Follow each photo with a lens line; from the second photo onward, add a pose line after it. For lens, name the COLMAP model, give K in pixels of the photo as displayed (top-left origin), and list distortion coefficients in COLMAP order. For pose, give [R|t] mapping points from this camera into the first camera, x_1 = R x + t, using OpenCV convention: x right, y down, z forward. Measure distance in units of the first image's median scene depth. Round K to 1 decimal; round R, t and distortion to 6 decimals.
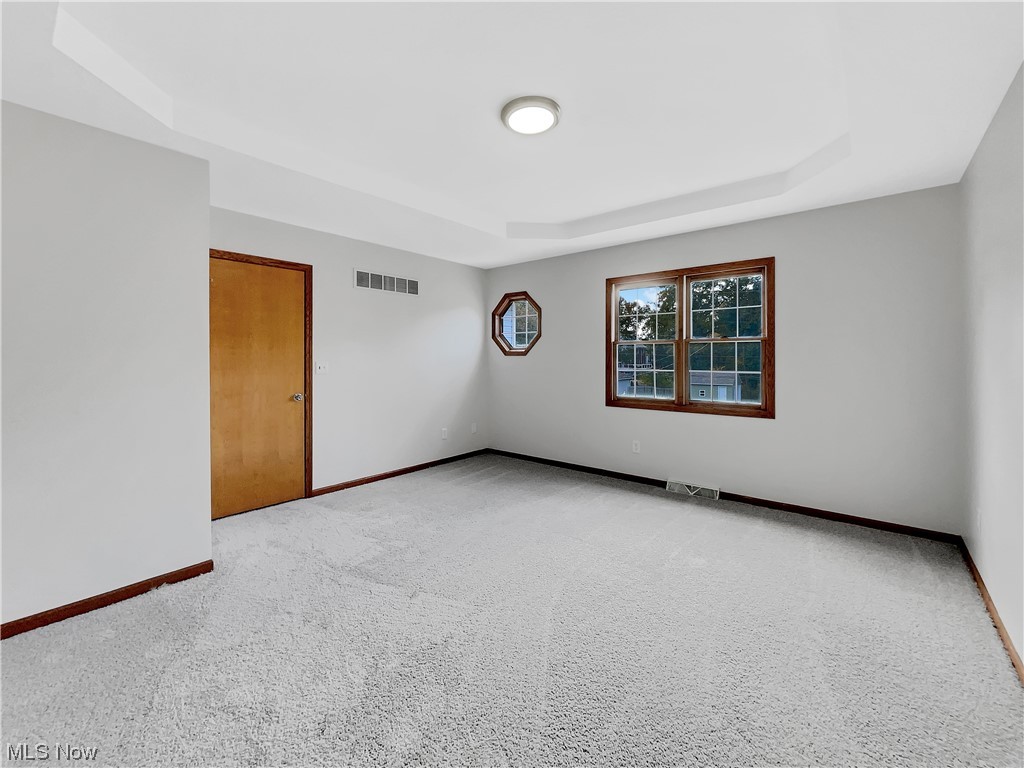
lens RADIAL K [[423.3, 0, 495.9], [0, 423.3, 367.3], [0, 0, 1]] dist [-0.000479, -0.000235]
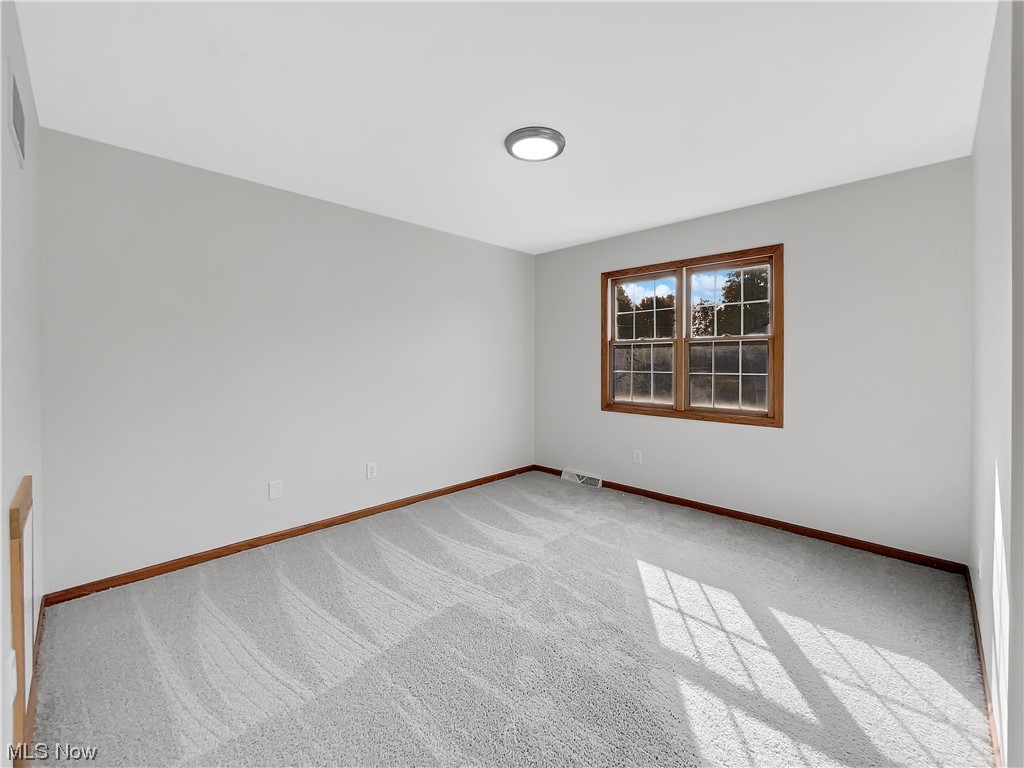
lens RADIAL K [[597.2, 0, 512.3], [0, 597.2, 377.2], [0, 0, 1]] dist [0.007985, 0.001610]
pose [[0.975160, 0.008700, -0.221333, 0.382067], [-0.006256, 0.999912, 0.011739, 0.005076], [0.221415, -0.010063, 0.975128, -0.335820]]
